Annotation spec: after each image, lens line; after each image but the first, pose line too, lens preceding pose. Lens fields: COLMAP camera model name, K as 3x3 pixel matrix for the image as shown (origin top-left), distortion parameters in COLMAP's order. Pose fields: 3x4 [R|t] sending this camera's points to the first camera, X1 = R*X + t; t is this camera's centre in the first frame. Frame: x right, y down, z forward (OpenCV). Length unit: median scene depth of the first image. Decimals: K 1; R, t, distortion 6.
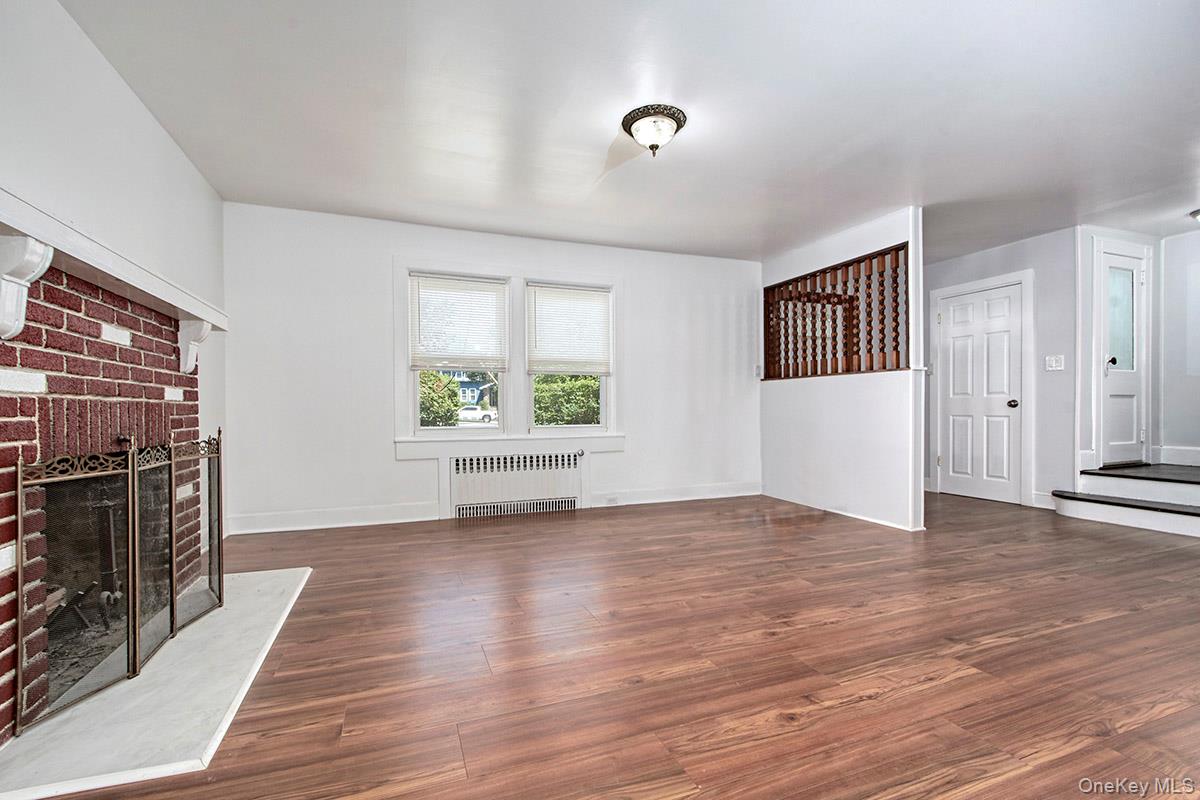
lens RADIAL K [[525.9, 0, 588.3], [0, 525.9, 416.5], [0, 0, 1]] dist [0.002726, -0.003092]
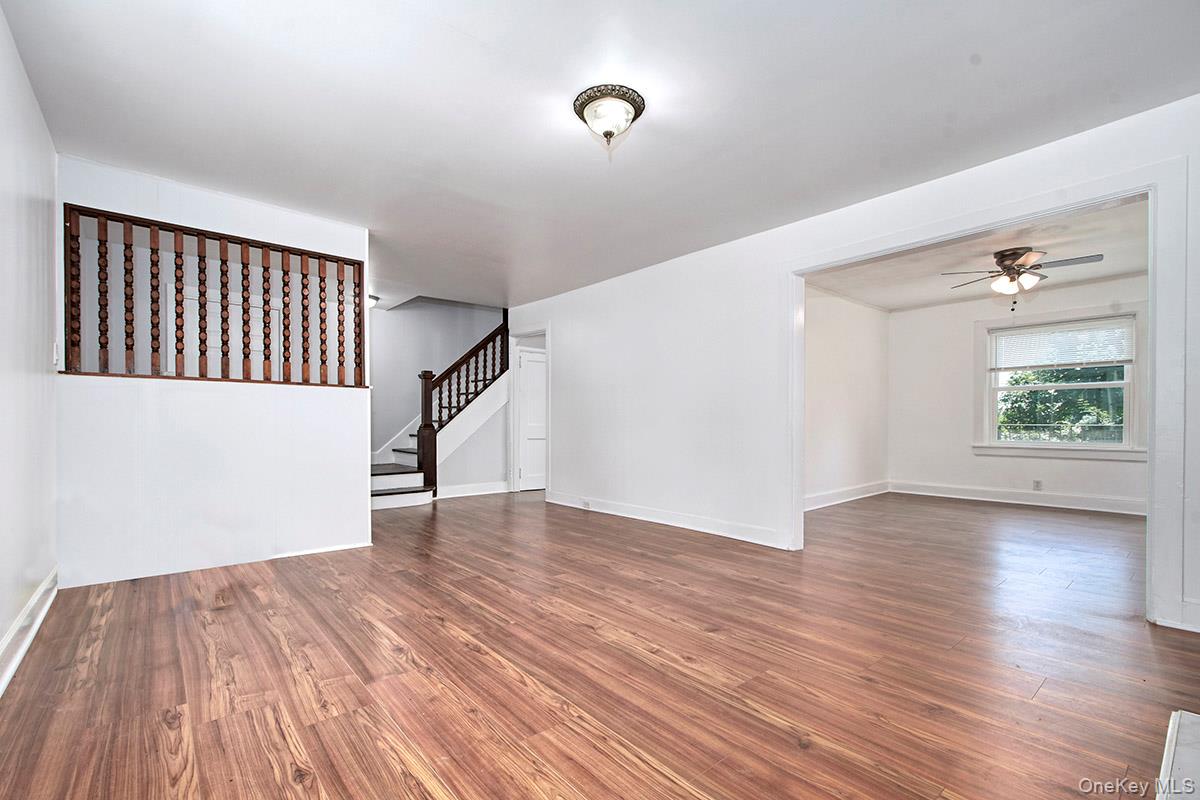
lens RADIAL K [[525.9, 0, 591.9], [0, 525.9, 422.1], [0, 0, 1]] dist [0.002726, -0.003092]
pose [[-0.336124, 0.007407, 0.941789, -0.670974], [0.013203, 0.999908, -0.003152, -0.018186], [-0.941725, 0.011375, -0.336191, 1.257530]]
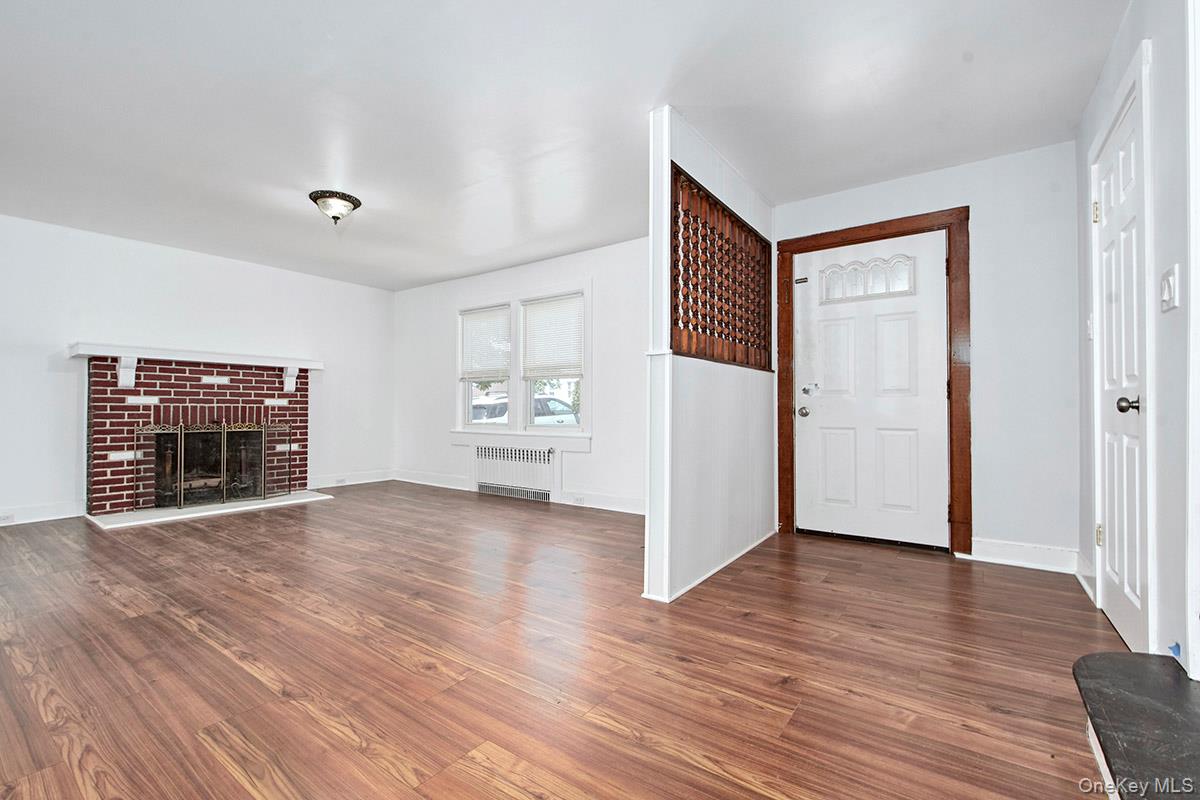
lens RADIAL K [[525.9, 0, 592.7], [0, 525.9, 402.0], [0, 0, 1]] dist [0.002726, -0.003092]
pose [[0.550342, -0.005228, -0.834923, 1.529217], [-0.016021, 0.999730, -0.016820, -0.022962], [0.834786, 0.022633, 0.550109, 0.767864]]
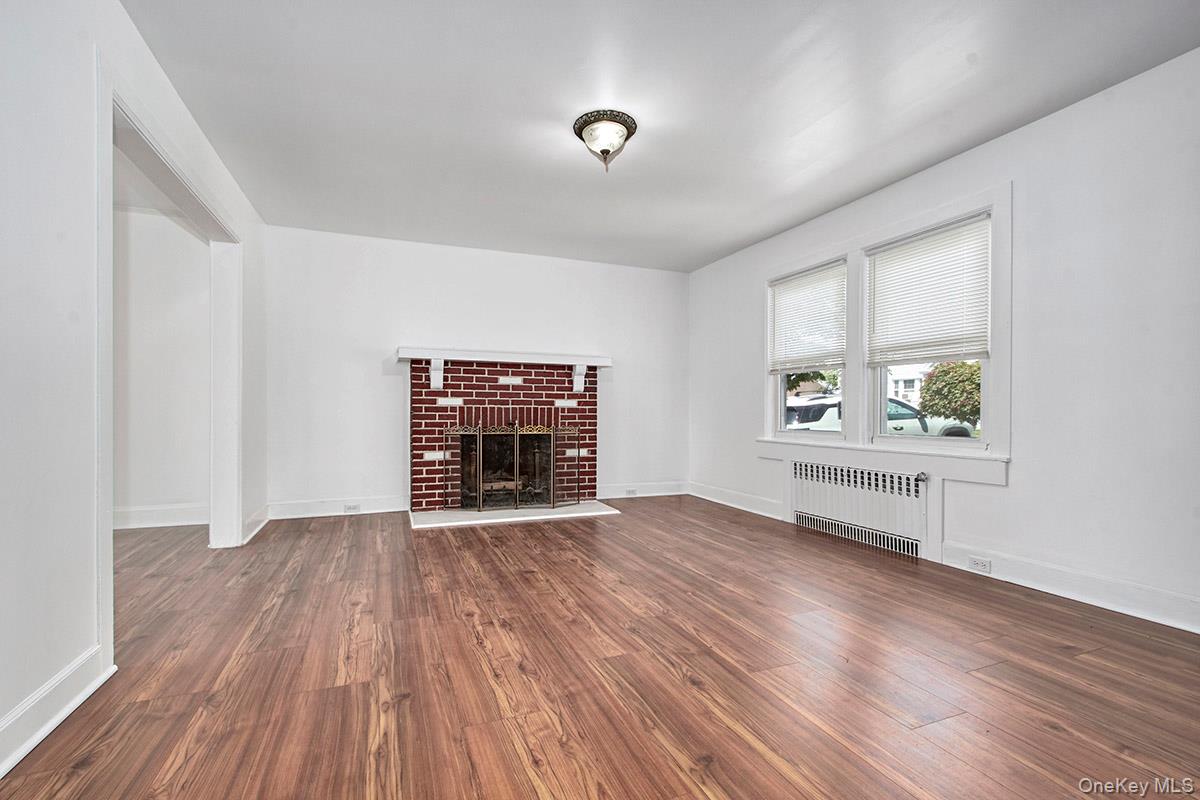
lens RADIAL K [[525.9, 0, 588.1], [0, 525.9, 415.3], [0, 0, 1]] dist [0.002726, -0.003092]
pose [[0.018965, 0.012176, -0.999746, 1.071584], [-0.018238, 0.999764, 0.011830, -0.017746], [0.999654, 0.018009, 0.019183, 0.899343]]
